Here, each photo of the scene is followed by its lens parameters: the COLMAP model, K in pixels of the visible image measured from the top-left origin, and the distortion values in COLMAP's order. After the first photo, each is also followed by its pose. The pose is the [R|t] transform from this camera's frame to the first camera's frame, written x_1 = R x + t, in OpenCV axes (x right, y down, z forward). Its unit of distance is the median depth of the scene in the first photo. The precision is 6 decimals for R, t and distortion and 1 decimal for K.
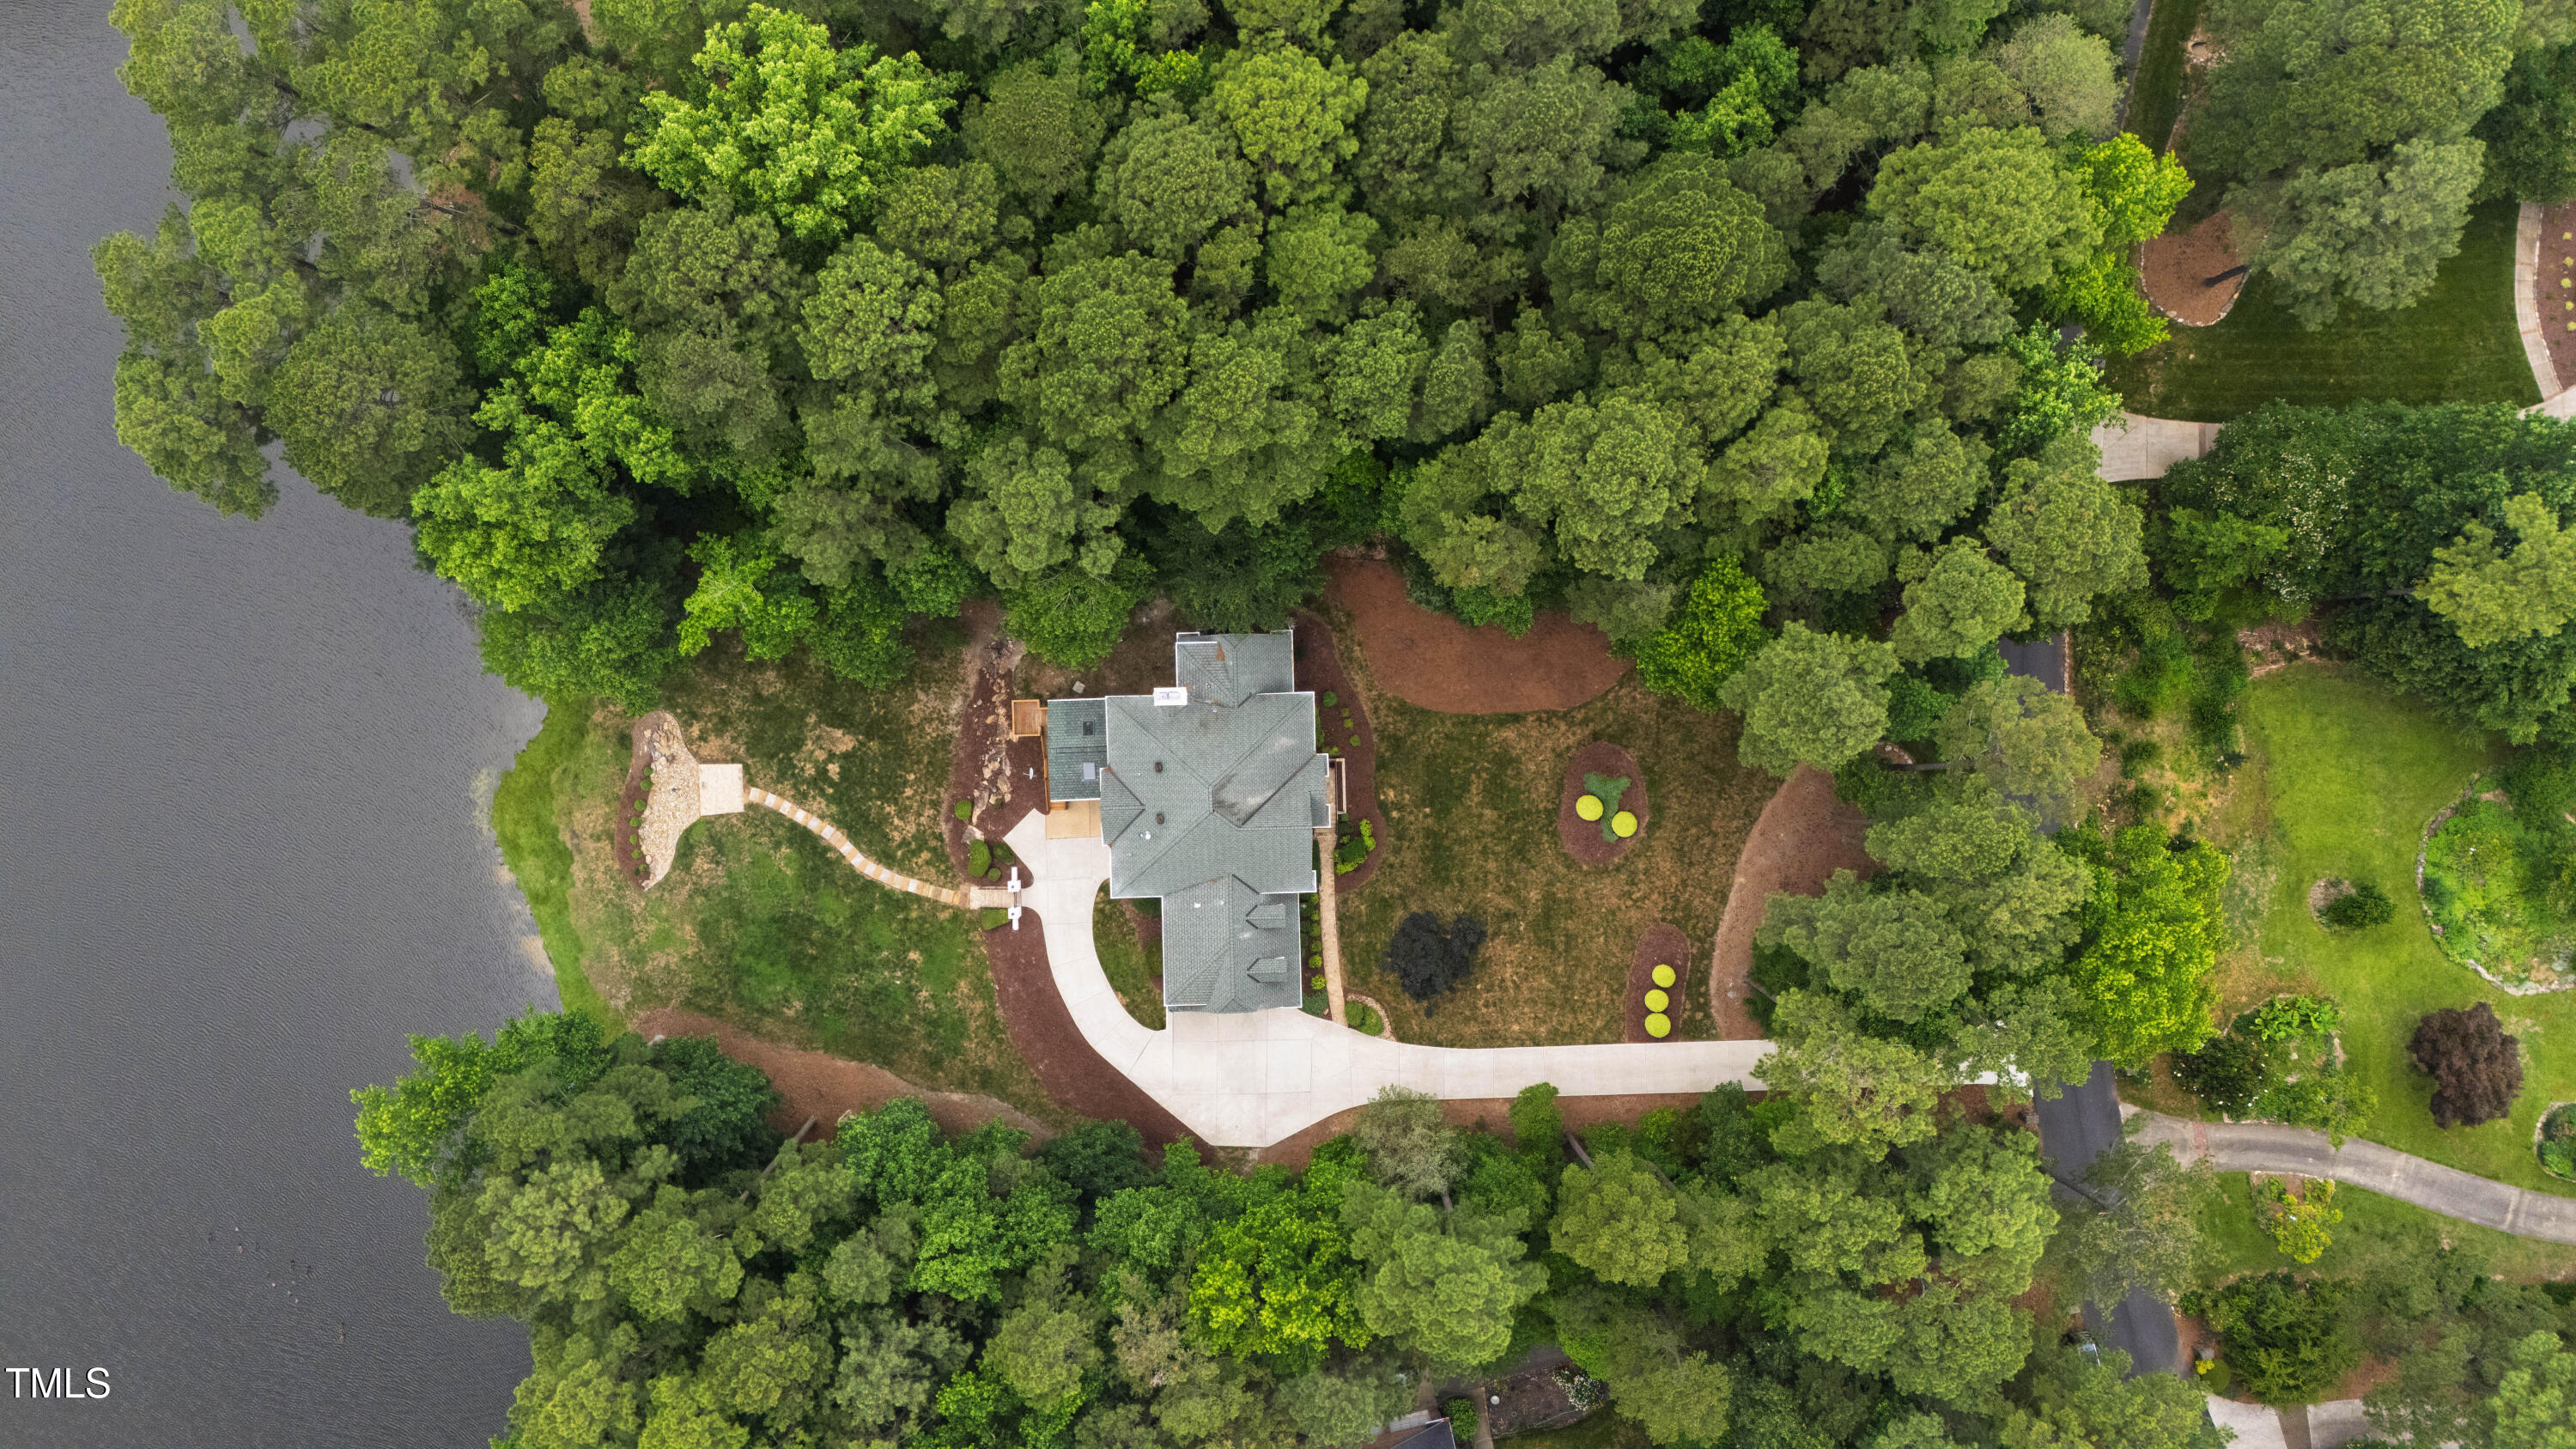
lens RADIAL K [[1872.0, 0, 1286.6], [0, 1872.0, 734.9], [0, 0, 1]] dist [0.133670, -0.192513]
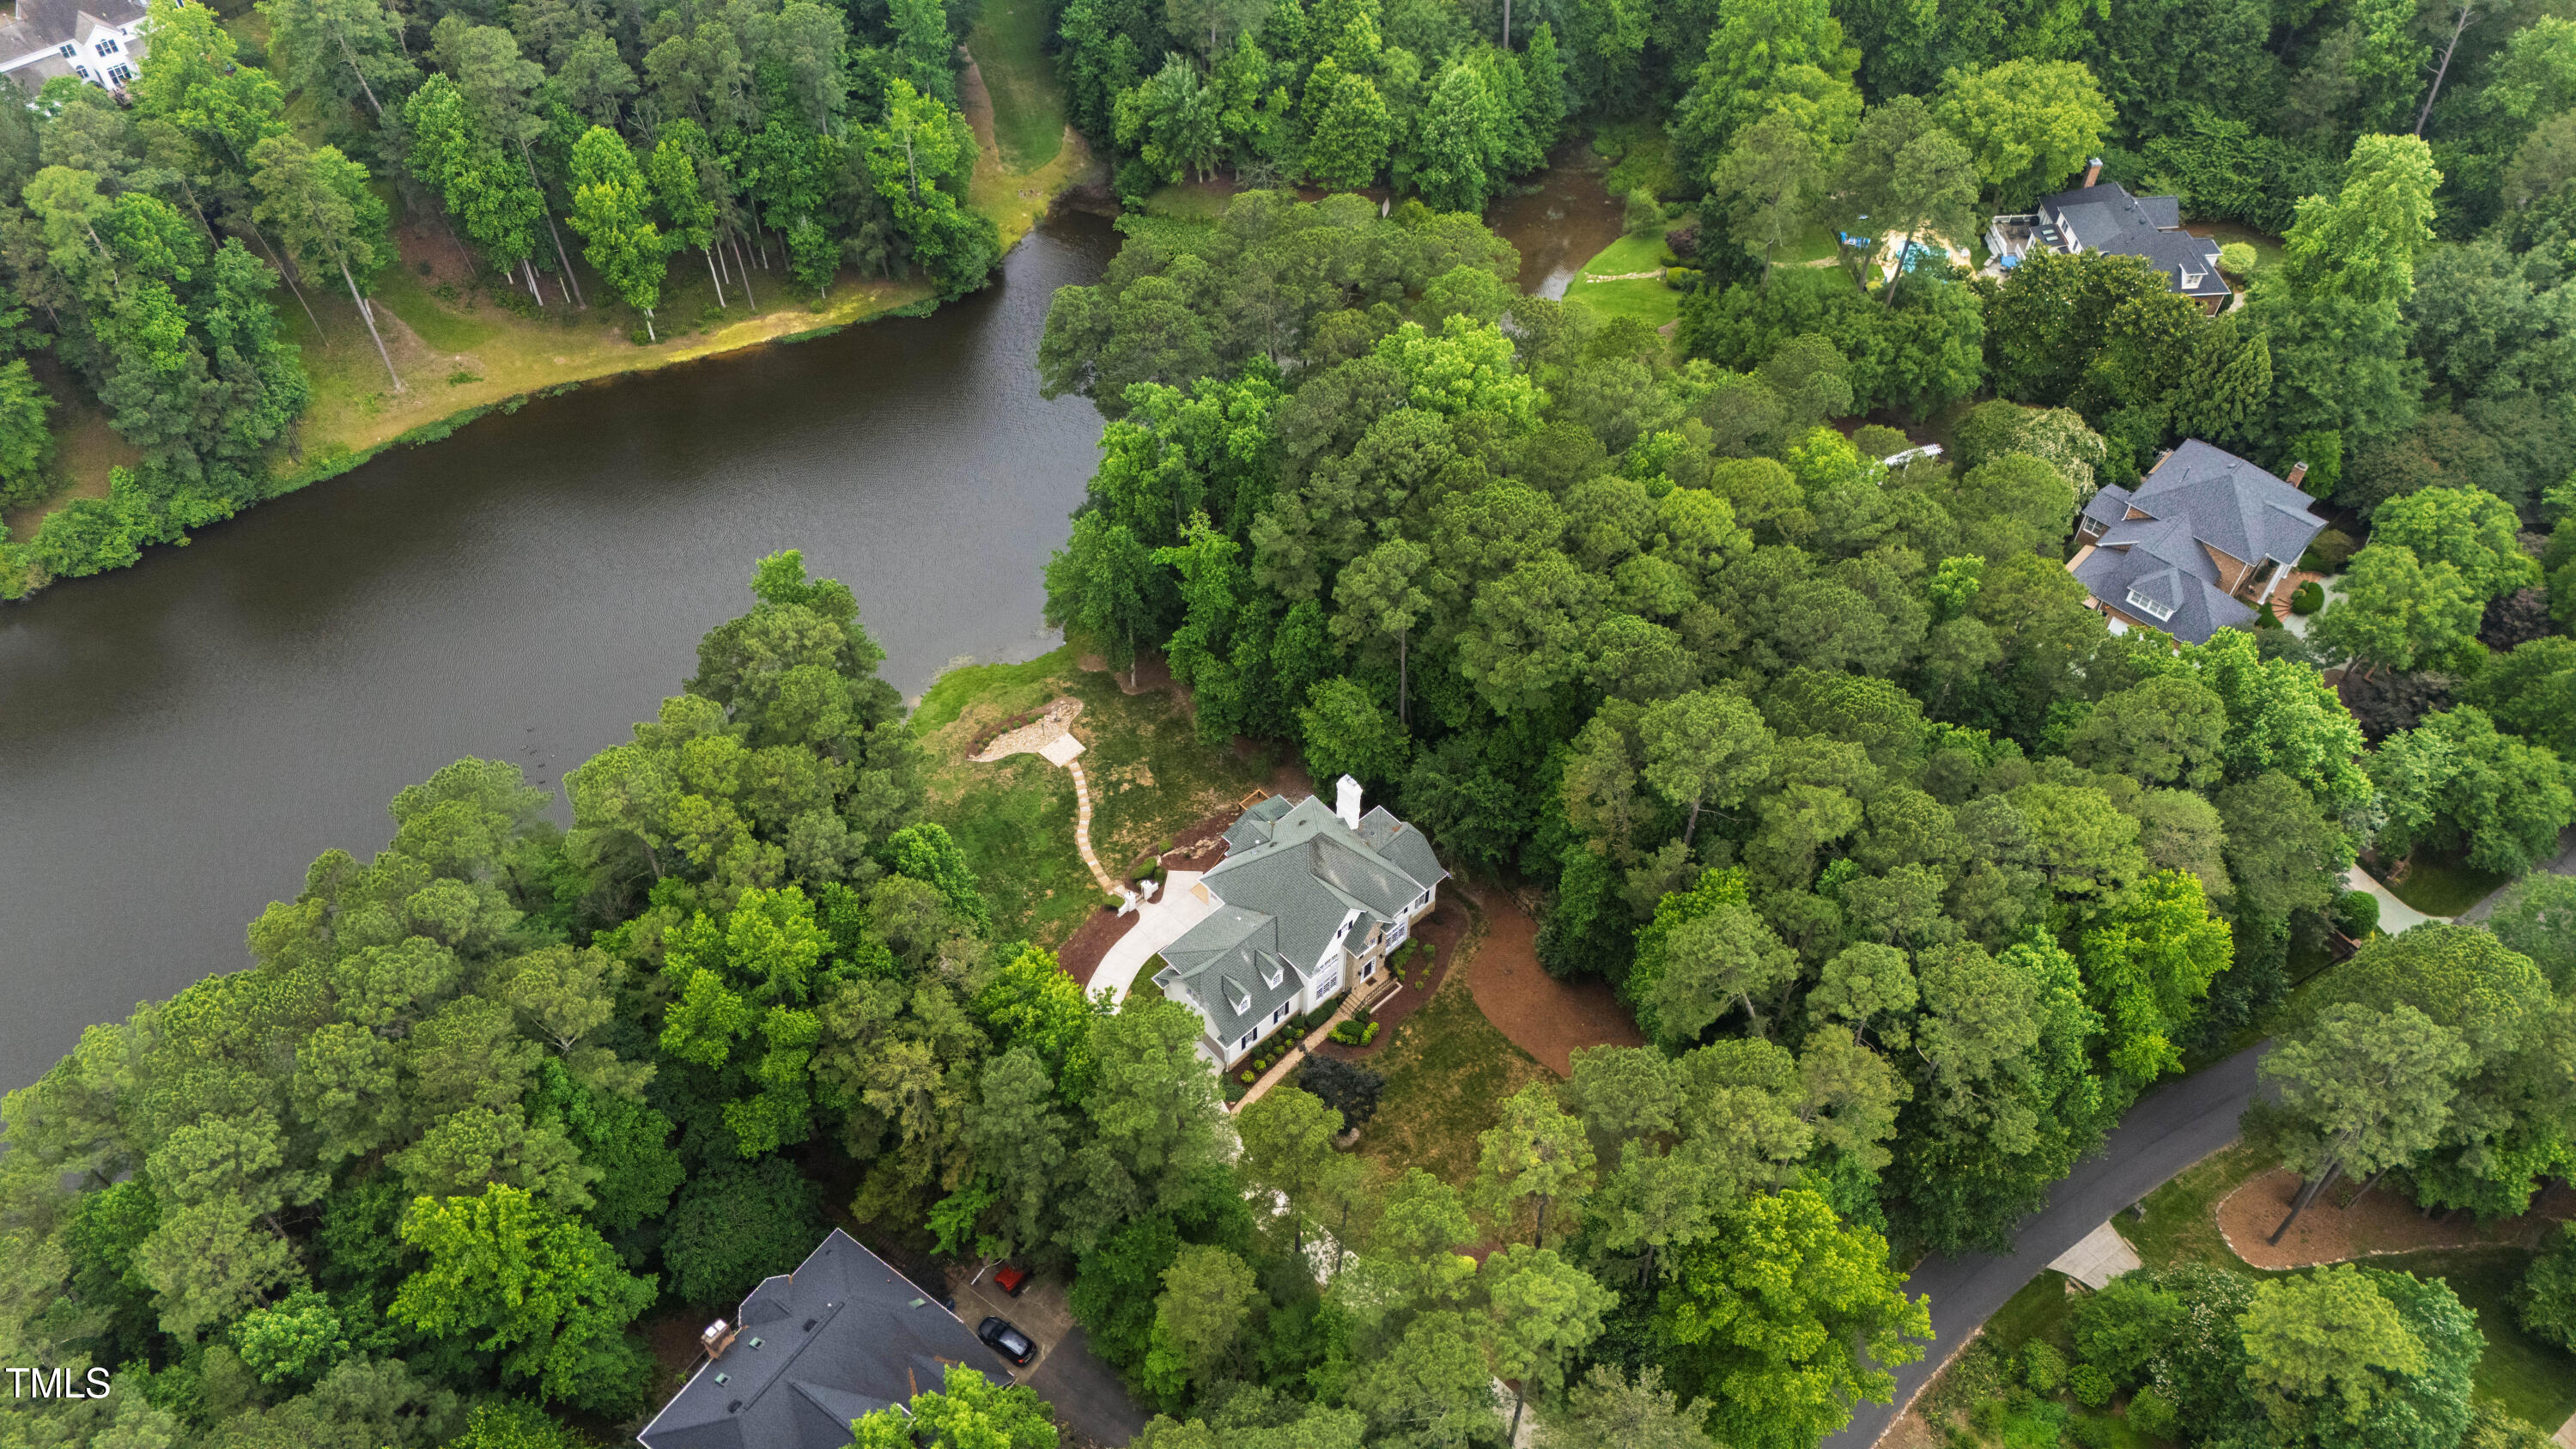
lens RADIAL K [[1872.0, 0, 1286.6], [0, 1872.0, 734.9], [0, 0, 1]] dist [0.133670, -0.192513]
pose [[0.665875, 0.555492, -0.498035, 0.472401], [-0.746052, 0.492190, -0.448503, 0.508569], [-0.004012, 0.670207, 0.742163, -0.001637]]
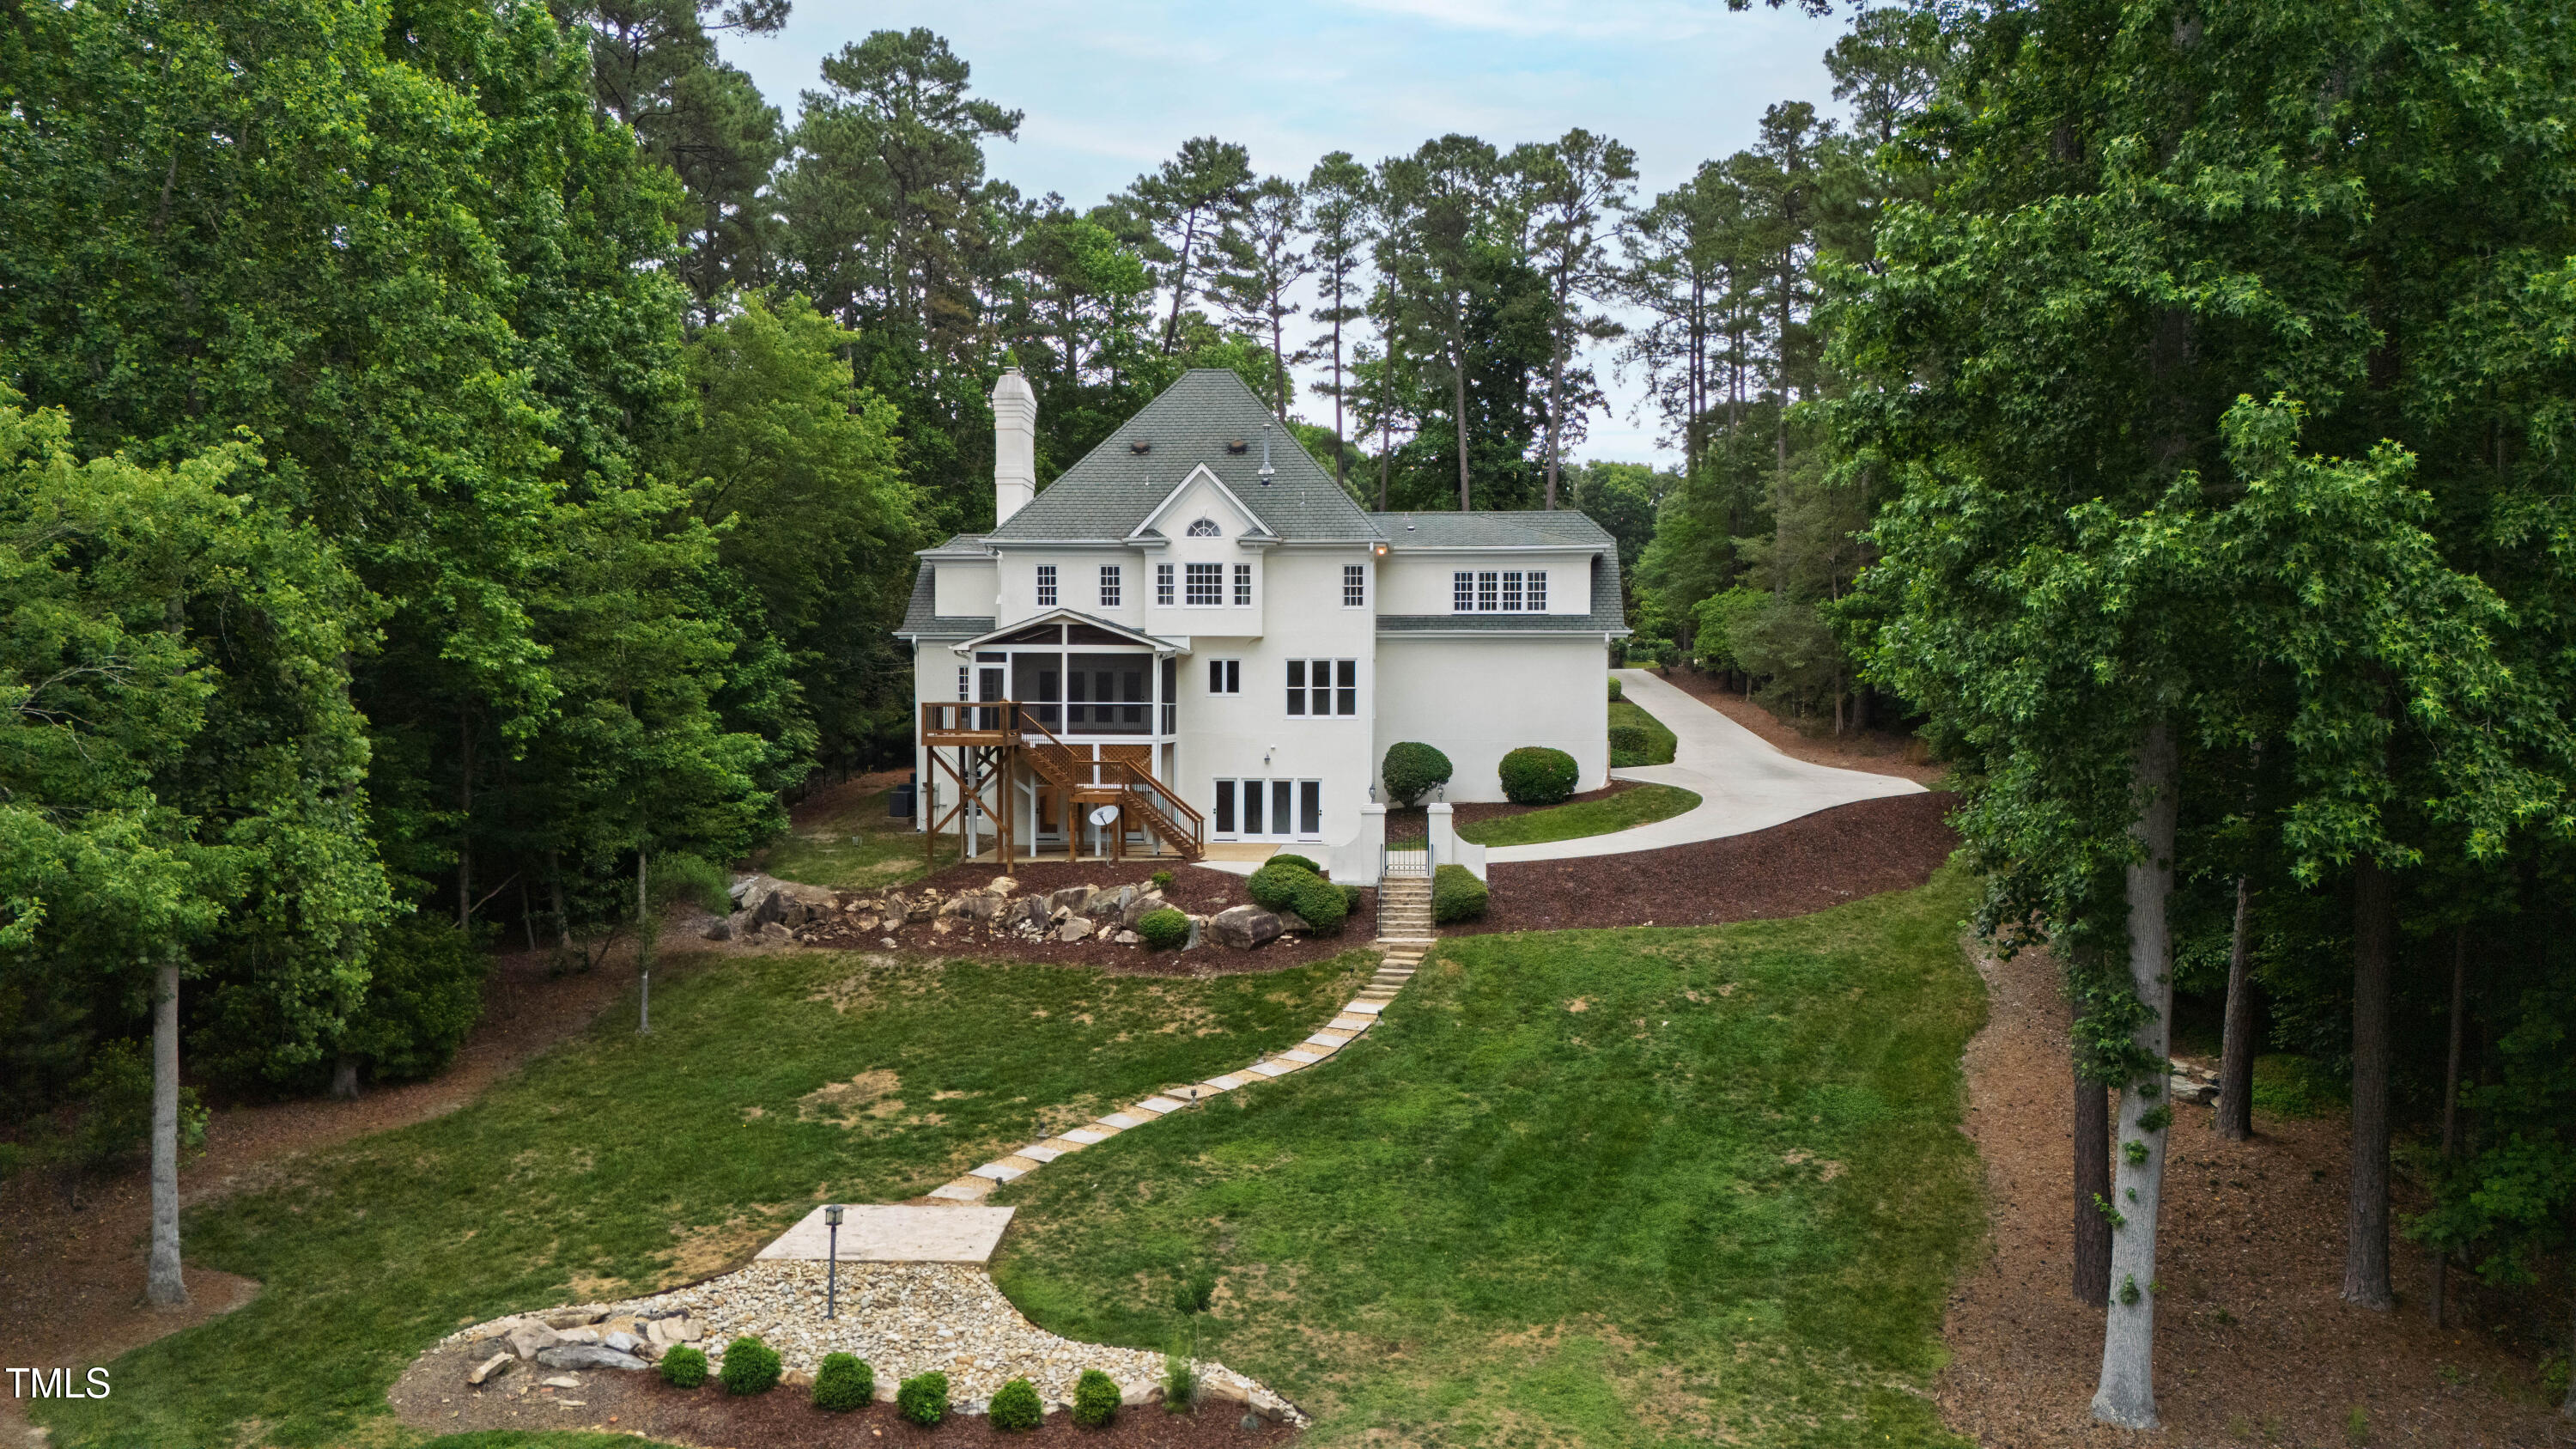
lens RADIAL K [[1872.0, 0, 1286.6], [0, 1872.0, 734.9], [0, 0, 1]] dist [0.133670, -0.192513]
pose [[0.106444, -0.029567, 0.993879, -0.525966], [0.994296, -0.003654, -0.106597, 0.101643], [0.006784, 0.999556, 0.029010, 0.940589]]
